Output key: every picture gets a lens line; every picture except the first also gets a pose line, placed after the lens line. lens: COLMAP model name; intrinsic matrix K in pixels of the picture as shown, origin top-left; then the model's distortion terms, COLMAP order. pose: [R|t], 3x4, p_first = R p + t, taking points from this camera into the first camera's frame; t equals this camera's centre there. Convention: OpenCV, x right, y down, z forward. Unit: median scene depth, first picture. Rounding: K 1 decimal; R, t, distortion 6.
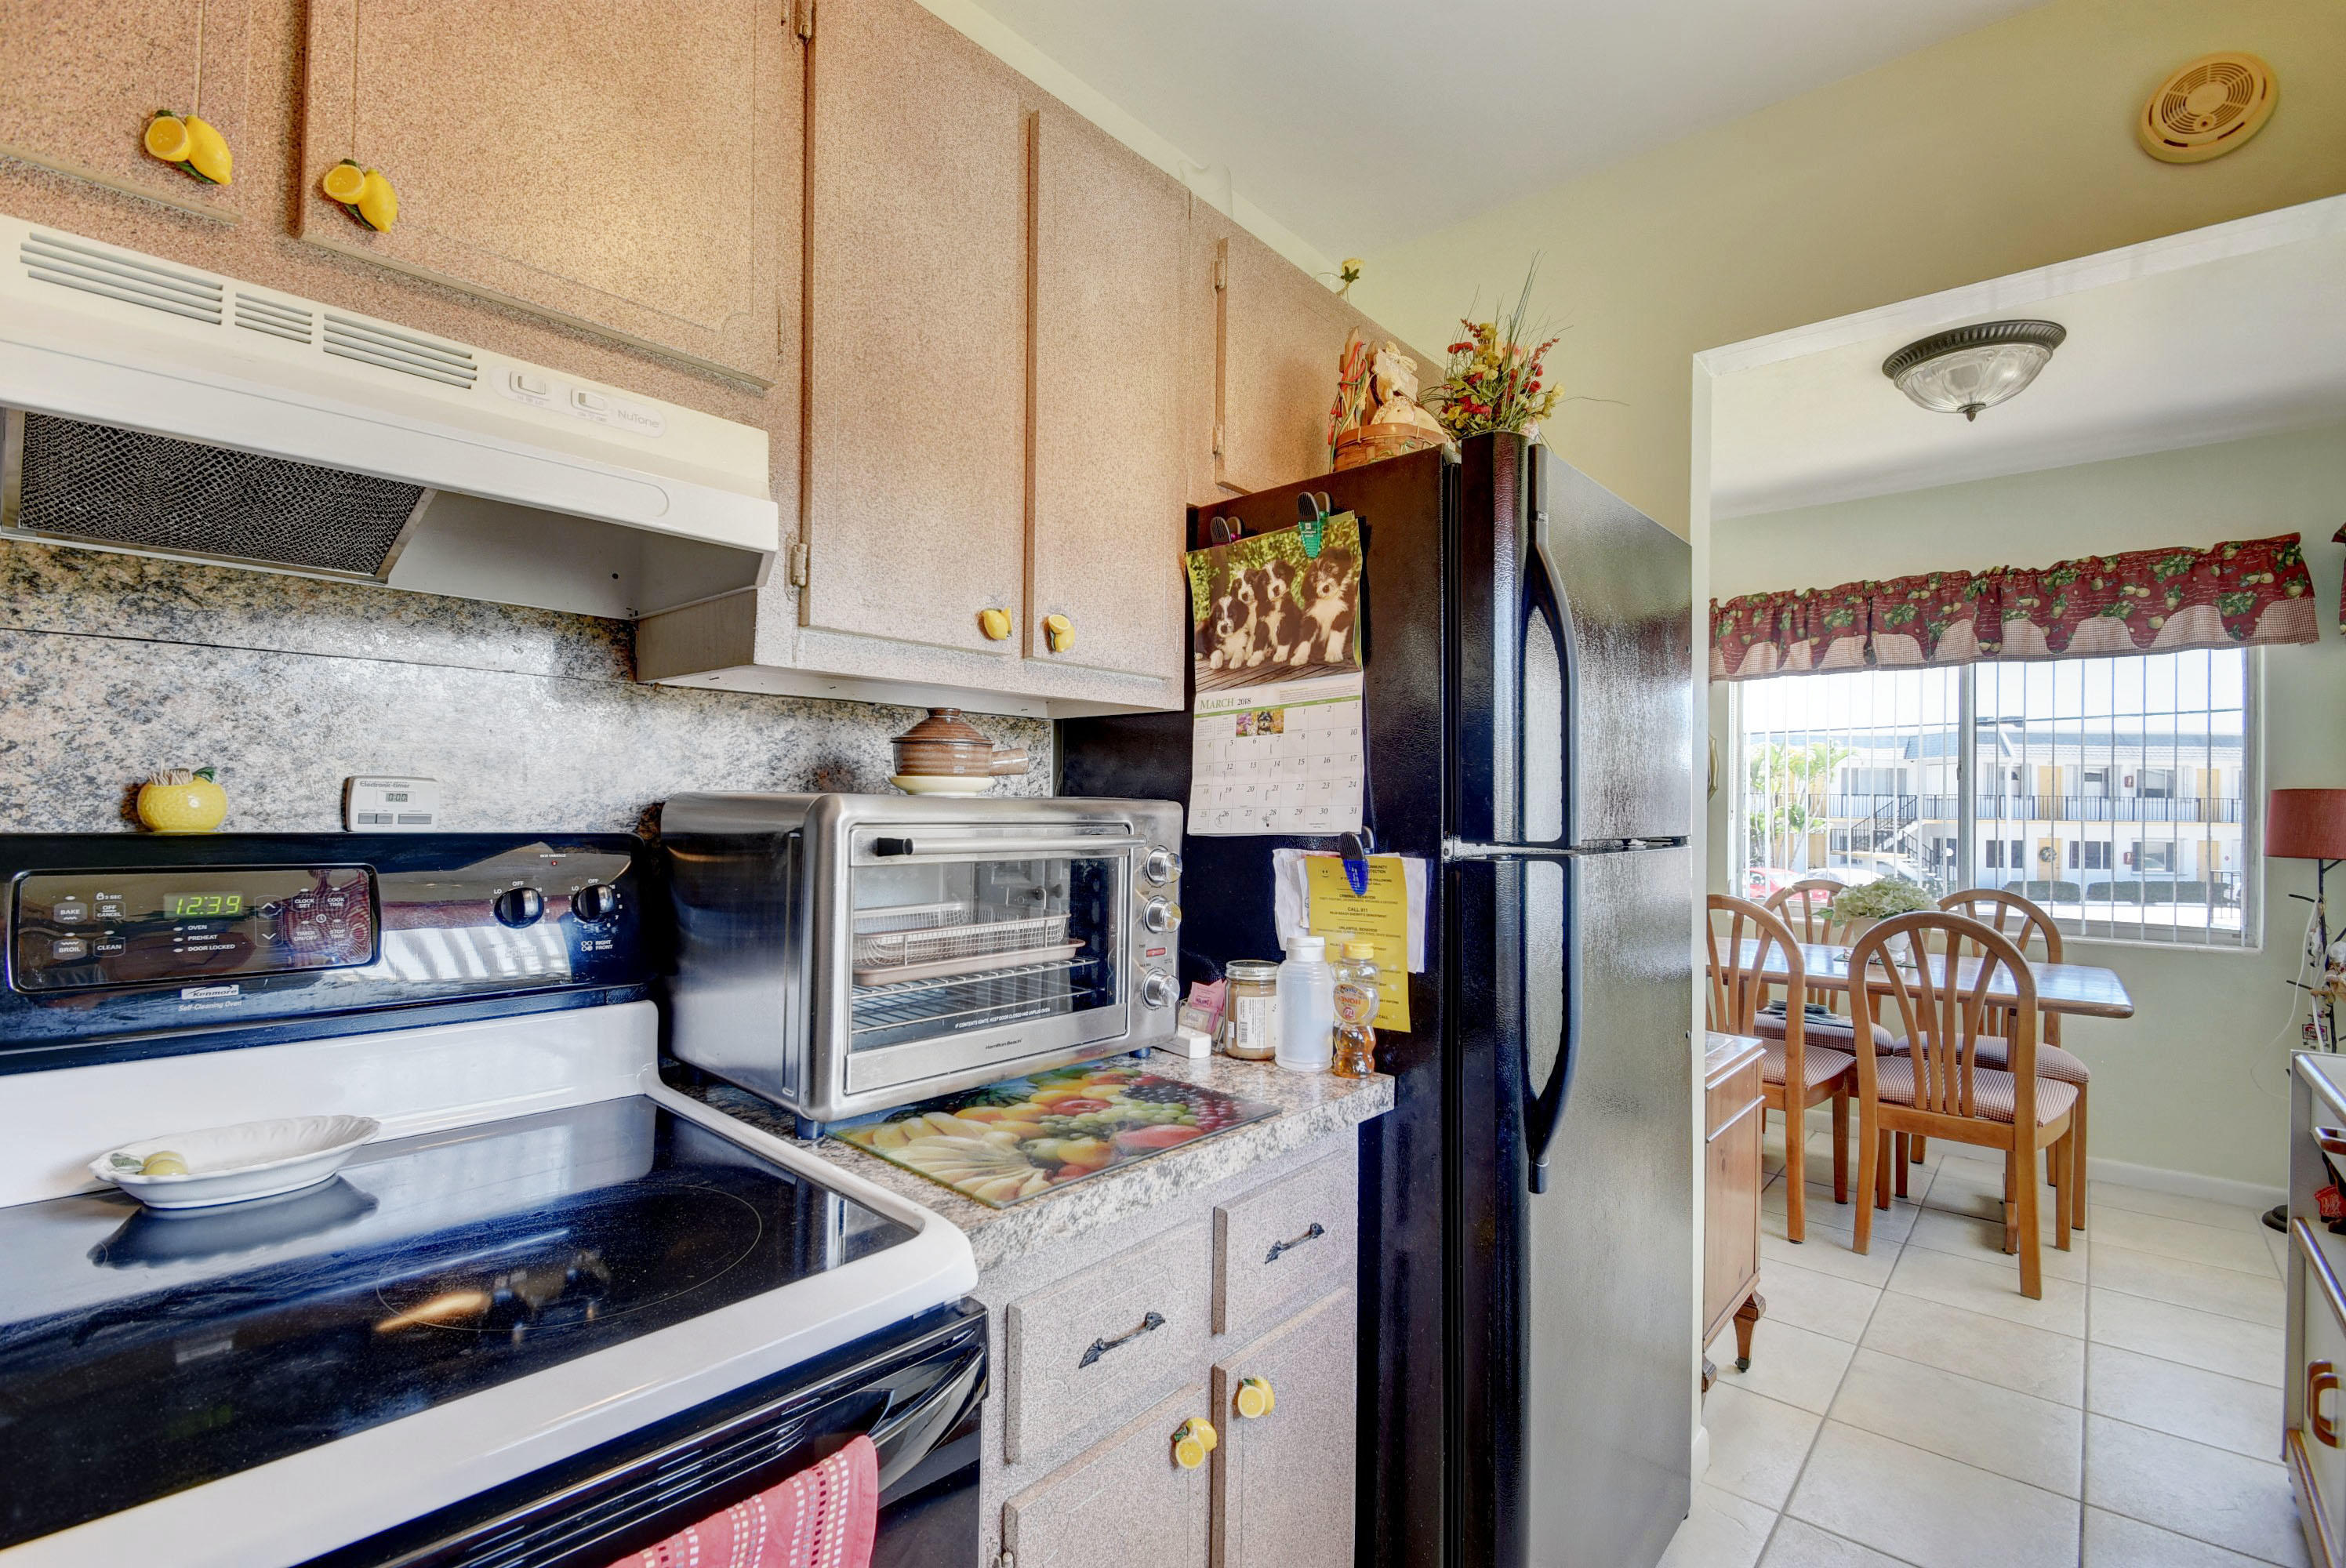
lens RADIAL K [[1038.0, 0, 1130.0], [0, 1038.0, 795.8], [0, 0, 1]] dist [0.002296, -0.011028]
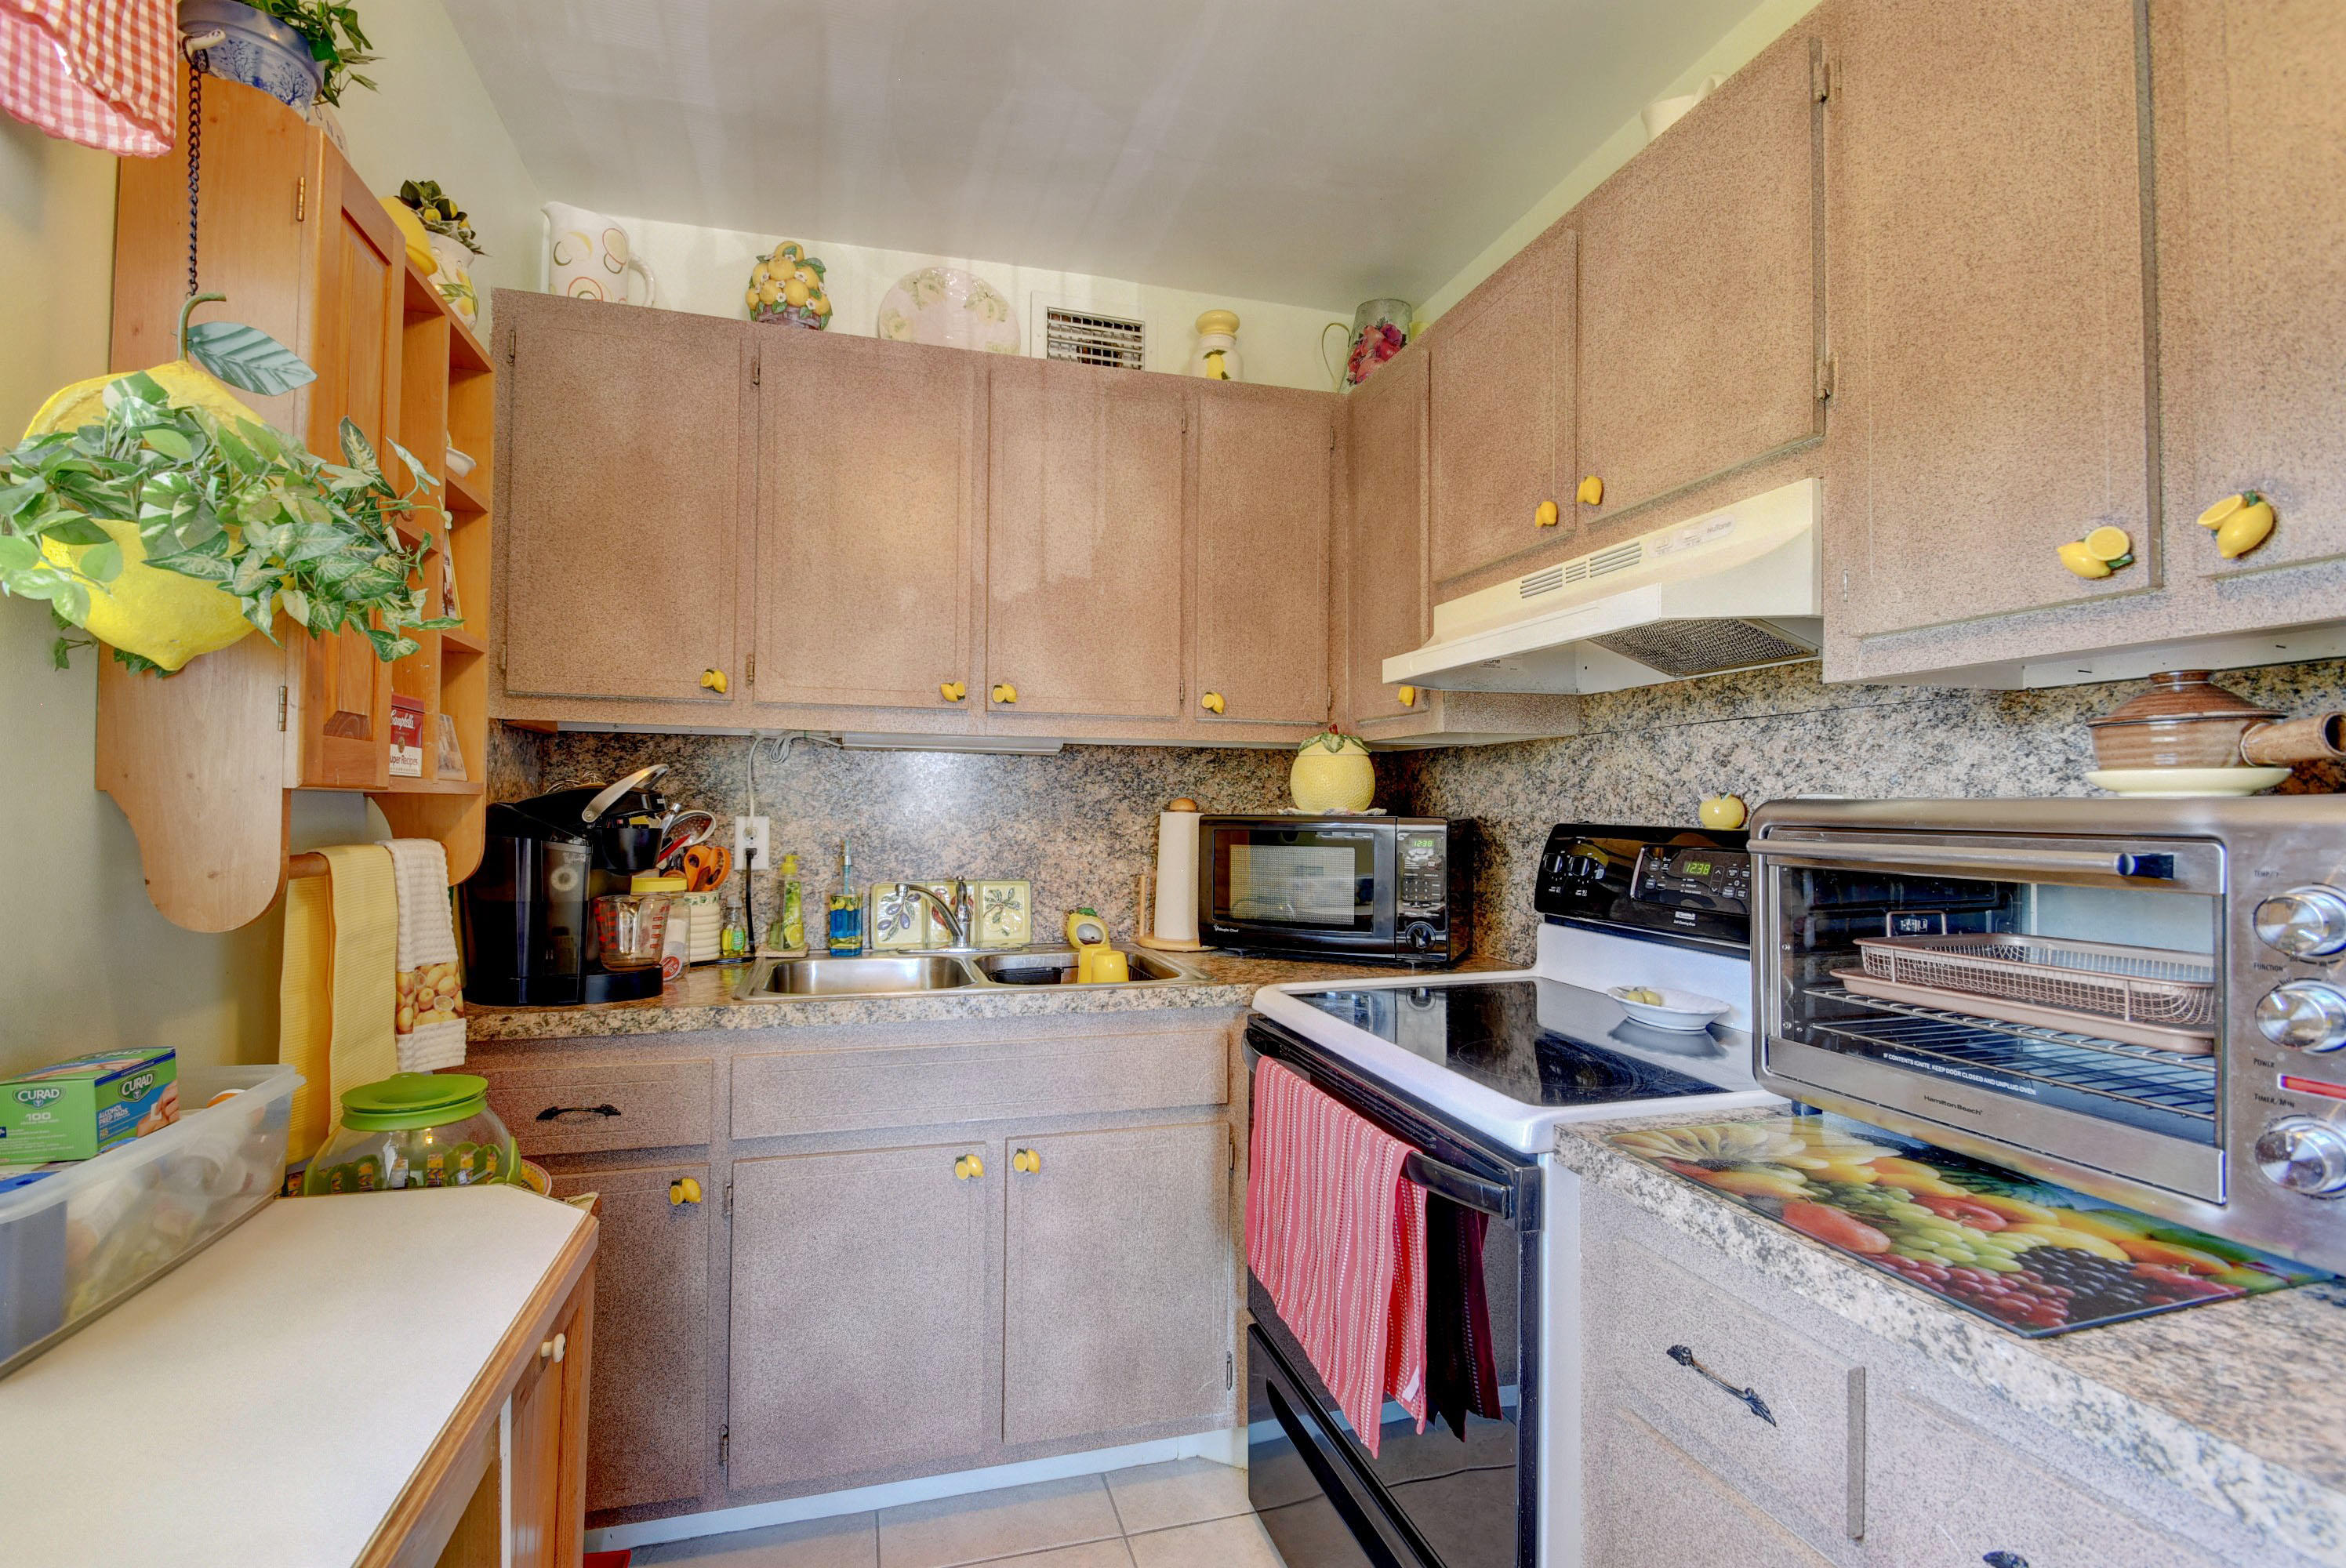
lens RADIAL K [[1038.0, 0, 1130.0], [0, 1038.0, 795.8], [0, 0, 1]] dist [0.002296, -0.011028]
pose [[-0.536215, -0.023370, -0.843758, 0.923268], [-0.004961, 0.999687, -0.024536, 0.023188], [0.844067, -0.008970, -0.536163, 0.916044]]
